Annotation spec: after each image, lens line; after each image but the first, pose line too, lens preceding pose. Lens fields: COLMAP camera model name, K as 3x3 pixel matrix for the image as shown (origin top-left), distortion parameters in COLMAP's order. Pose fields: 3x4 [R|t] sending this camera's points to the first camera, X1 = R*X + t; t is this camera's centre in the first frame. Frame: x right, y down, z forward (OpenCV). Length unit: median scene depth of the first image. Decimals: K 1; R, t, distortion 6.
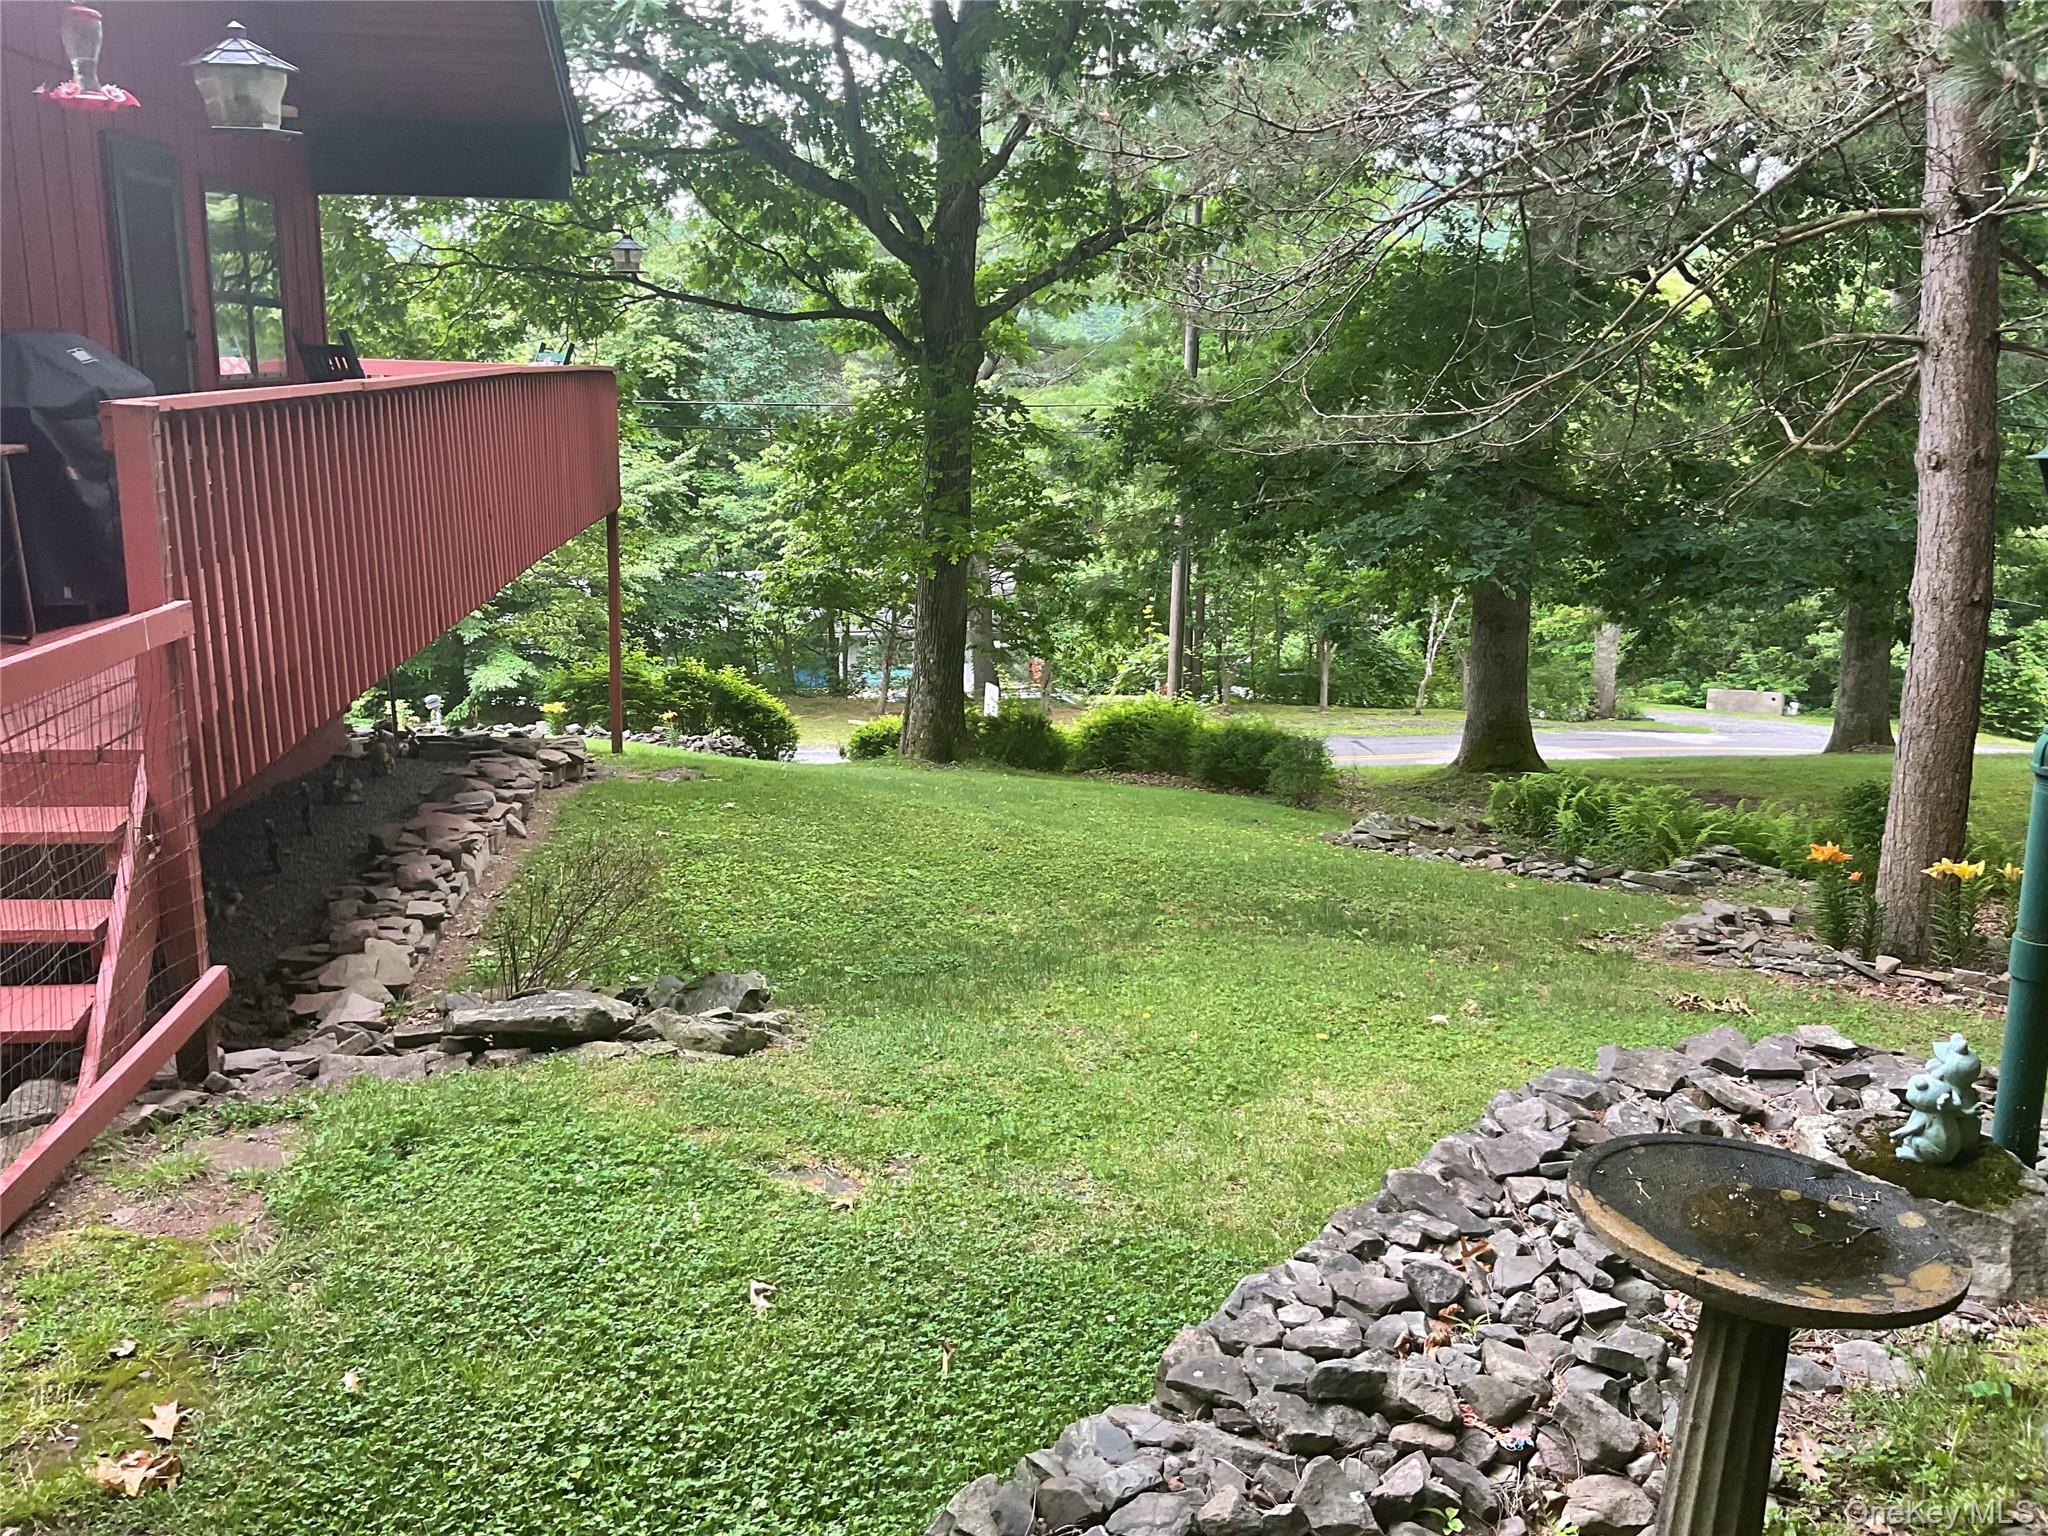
lens RADIAL K [[1718.0, 0, 1022.8], [0, 1718.0, 769.1], [0, 0, 1]] dist [0.043078, -0.000549]
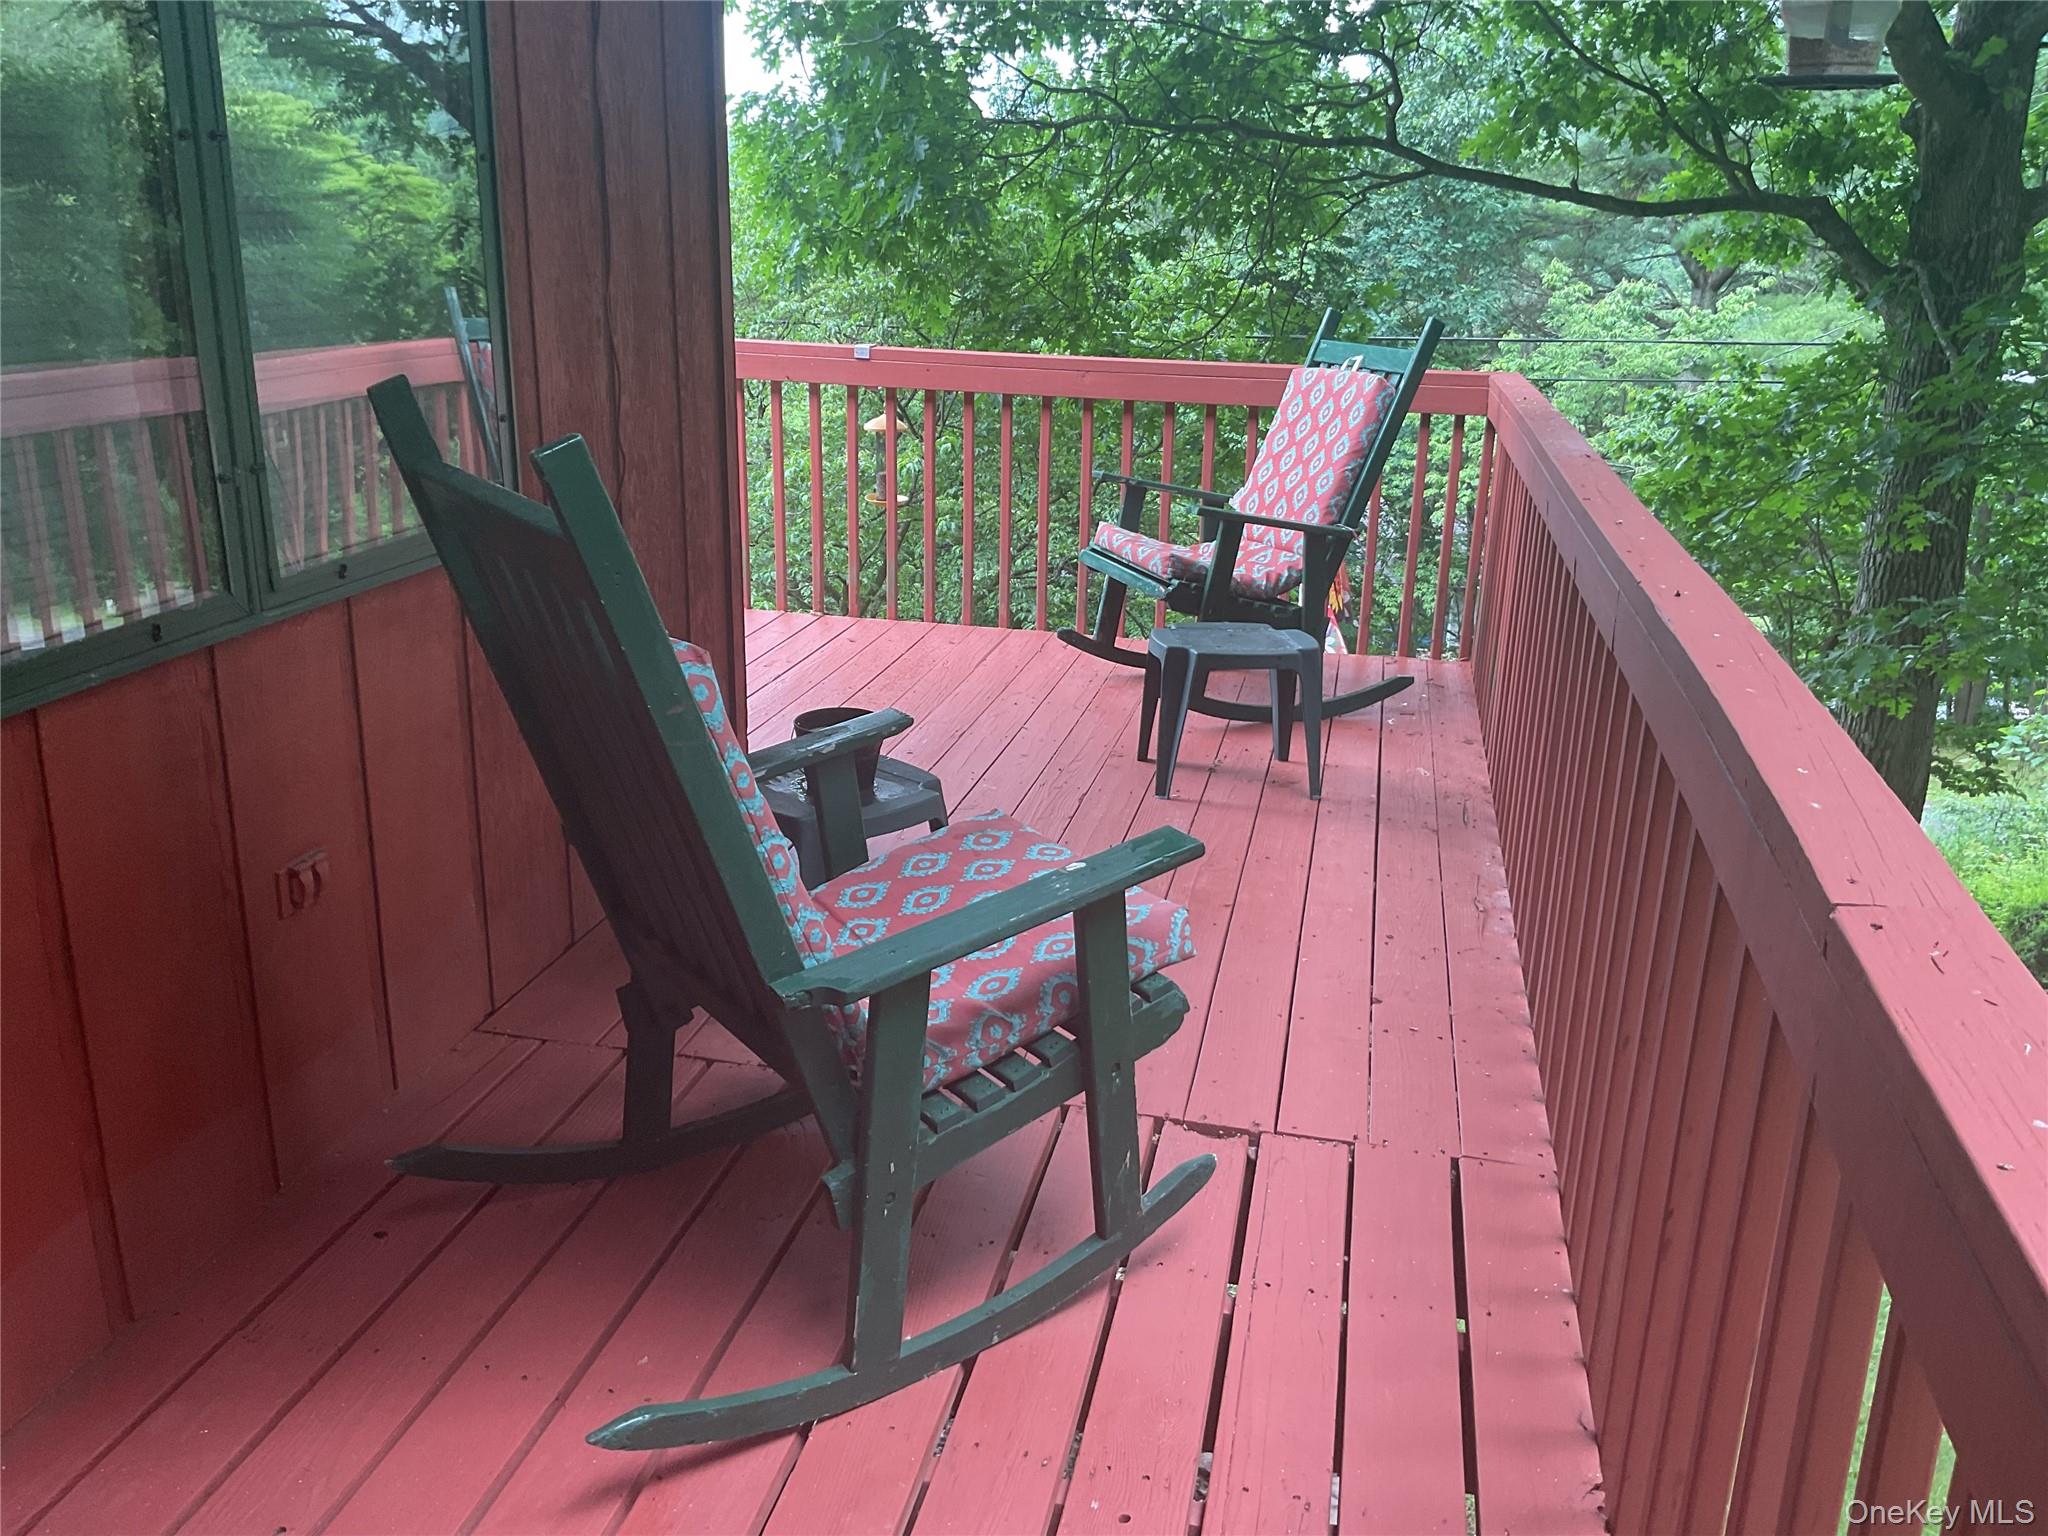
lens RADIAL K [[1718.0, 0, 1022.2], [0, 1718.0, 769.9], [0, 0, 1]] dist [0.043078, -0.000549]
pose [[0.948915, 0.097938, -0.299947, -0.150448], [-0.078412, 0.993983, 0.076486, -0.118266], [0.305633, -0.049060, 0.950885, 0.430961]]
